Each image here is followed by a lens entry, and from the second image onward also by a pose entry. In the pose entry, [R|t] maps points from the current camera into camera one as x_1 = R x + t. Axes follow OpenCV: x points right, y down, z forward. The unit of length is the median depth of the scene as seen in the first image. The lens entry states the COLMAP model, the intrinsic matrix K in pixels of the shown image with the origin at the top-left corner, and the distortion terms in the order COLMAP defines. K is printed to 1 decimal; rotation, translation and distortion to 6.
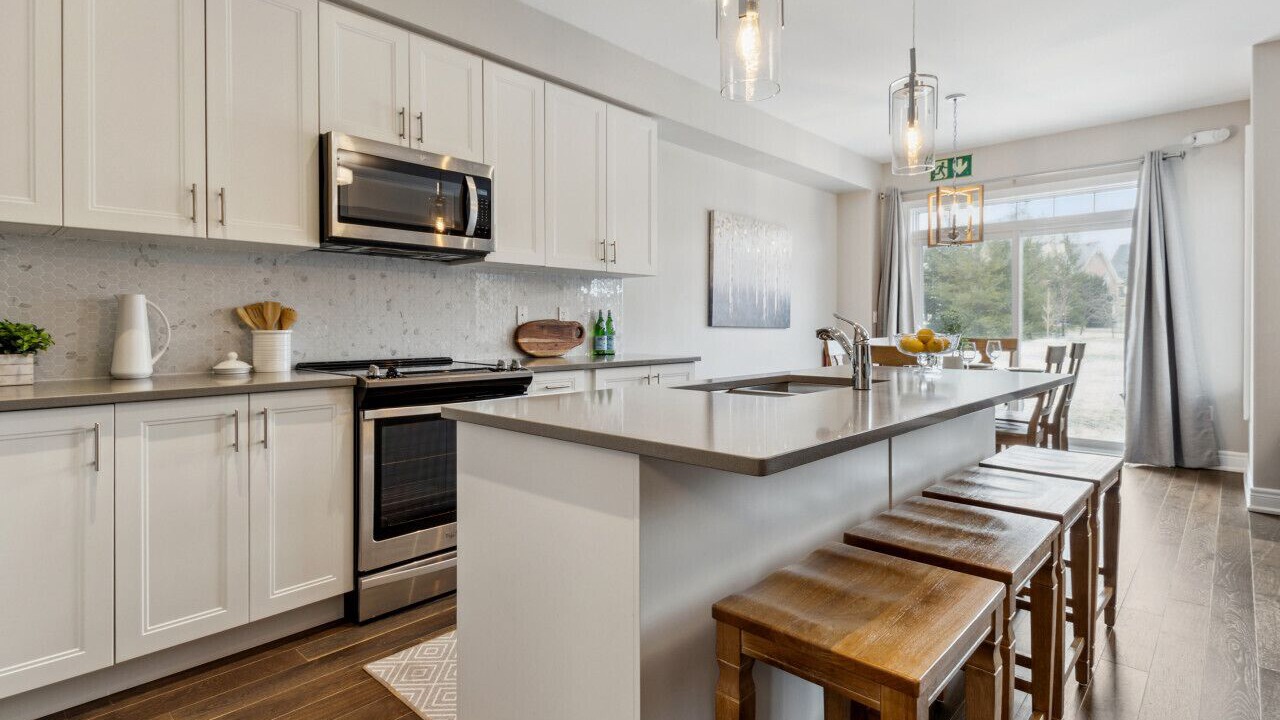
lens RADIAL K [[629.1, 0, 635.1], [0, 629.1, 325.4], [0, 0, 1]] dist [0.000998, -0.000337]
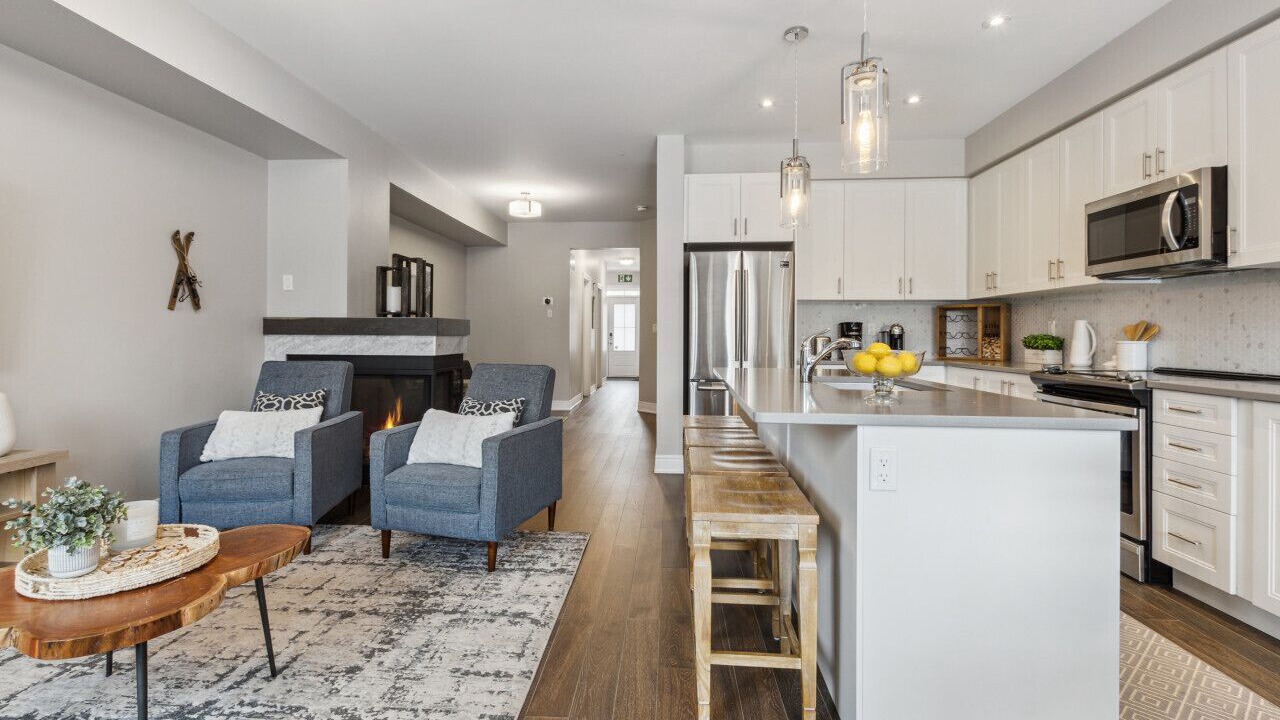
lens RADIAL K [[592.0, 0, 633.0], [0, 592.0, 331.4], [0, 0, 1]] dist [0.000631, 0.000160]
pose [[-0.772343, -0.008744, -0.635146, 1.048768], [-0.009210, 0.999954, -0.002568, -0.000850], [0.635140, 0.003867, -0.772388, 1.223272]]
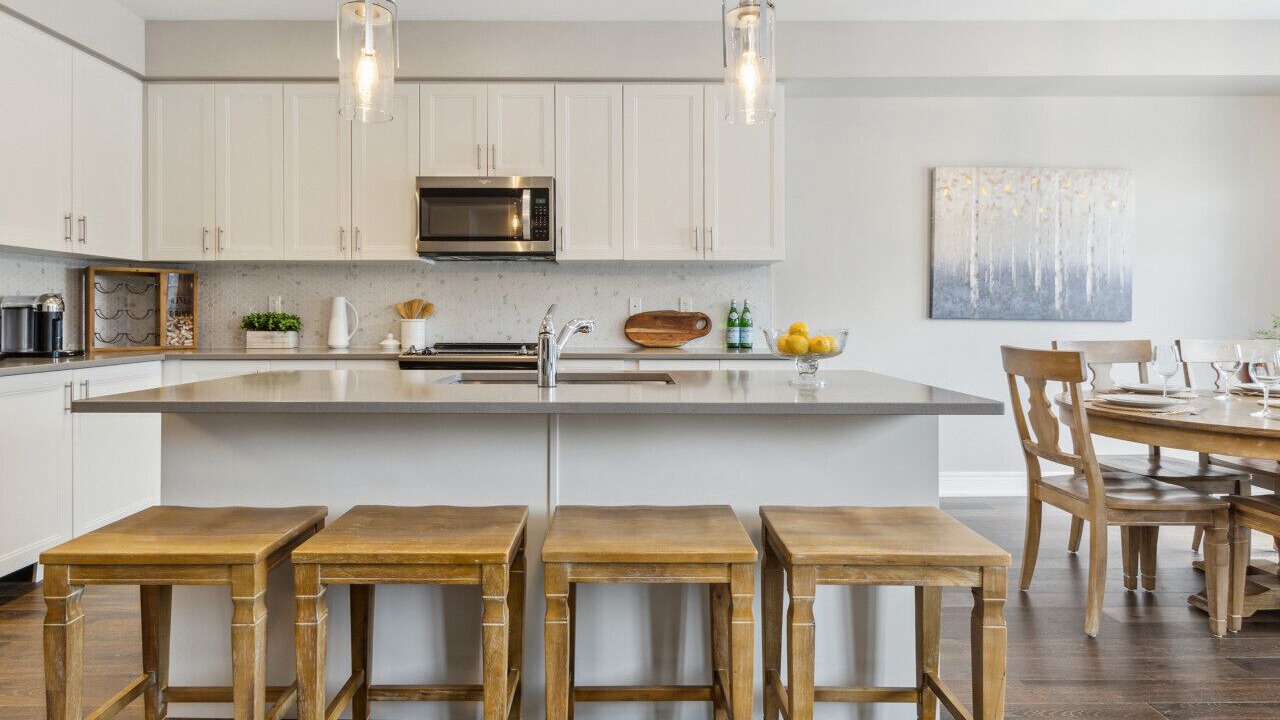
lens RADIAL K [[669.4, 0, 617.3], [0, 669.4, 320.5], [0, 0, 1]] dist [-0.002215, -0.000322]
pose [[0.687211, 0.002043, -0.726455, 0.794391], [-0.001761, 0.999998, 0.001146, 0.007559], [0.726455, 0.000492, 0.687213, 0.267563]]
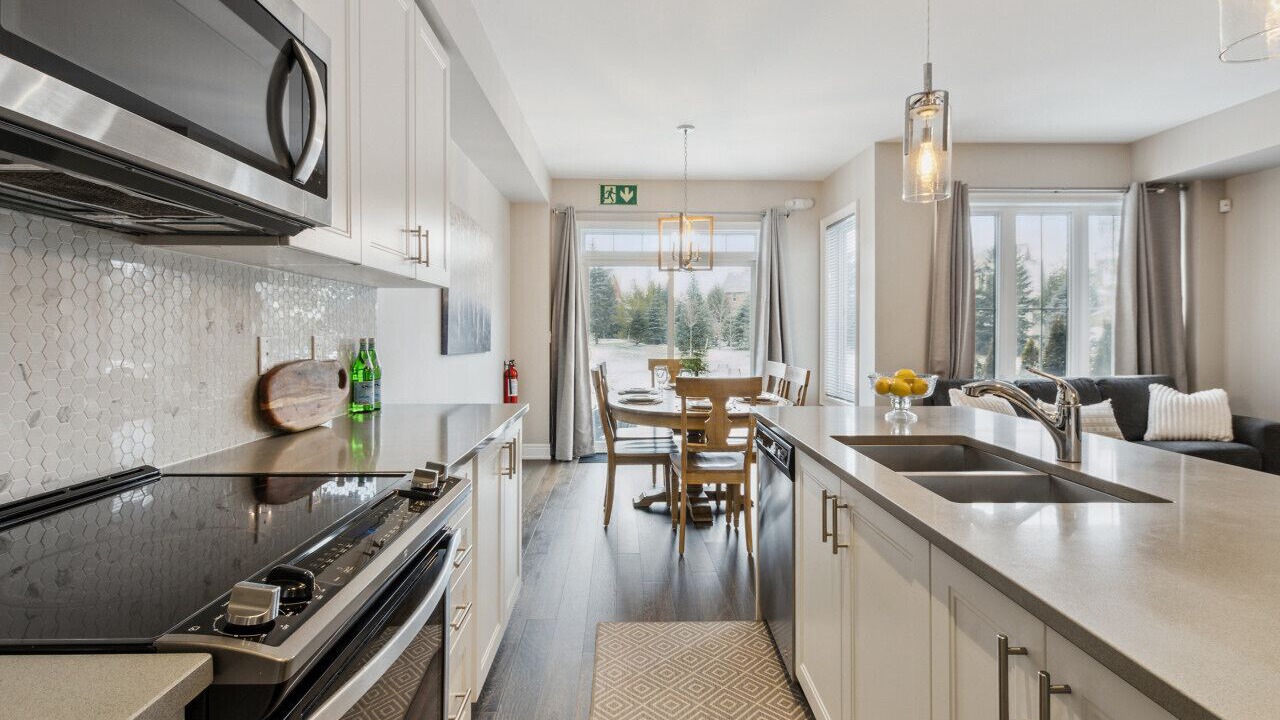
lens RADIAL K [[603.3, 0, 631.5], [0, 603.3, 331.7], [0, 0, 1]] dist [0.003377, 0.000328]
pose [[0.710717, 0.000140, 0.703478, -0.406643], [0.000813, 0.999999, -0.001020, -0.043369], [-0.703478, 0.001297, 0.710716, 0.572805]]
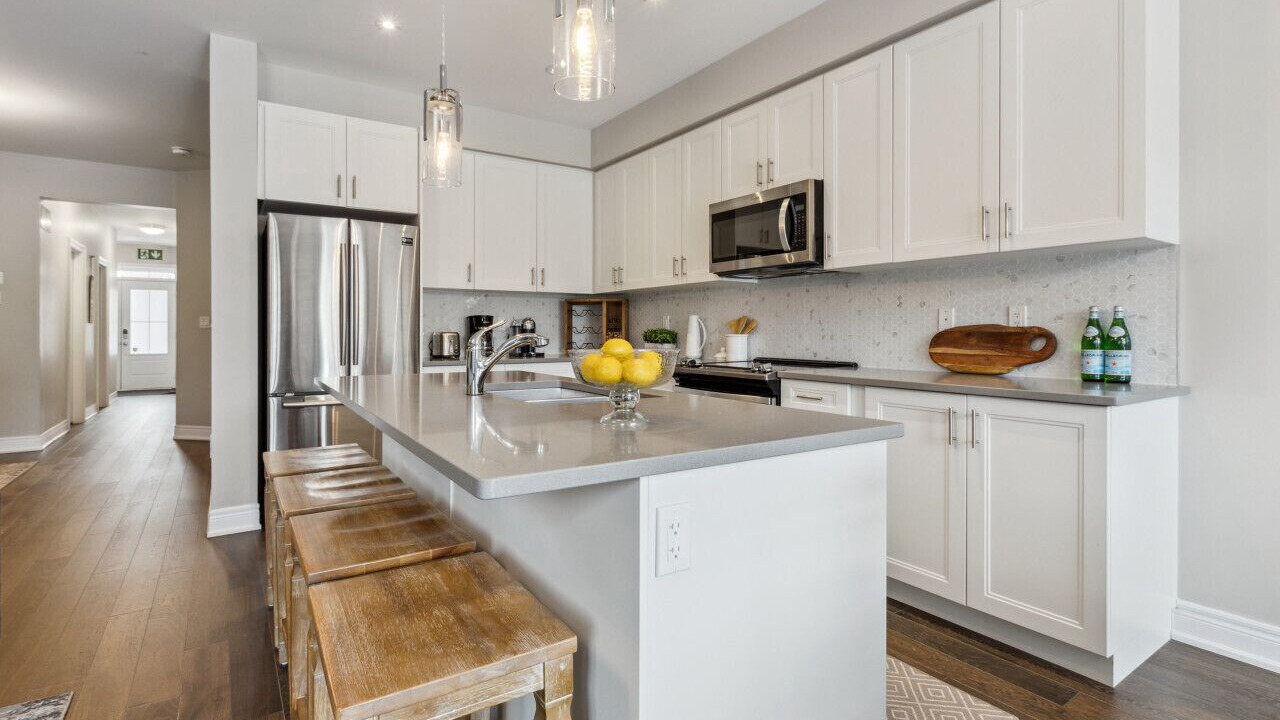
lens RADIAL K [[603.3, 0, 631.5], [0, 603.3, 331.7], [0, 0, 1]] dist [0.003377, 0.000328]
pose [[-0.222035, -0.001057, -0.975038, 0.871279], [-0.004726, 0.999989, -0.000008, 0.001802], [0.975027, 0.004607, -0.222038, 1.001904]]
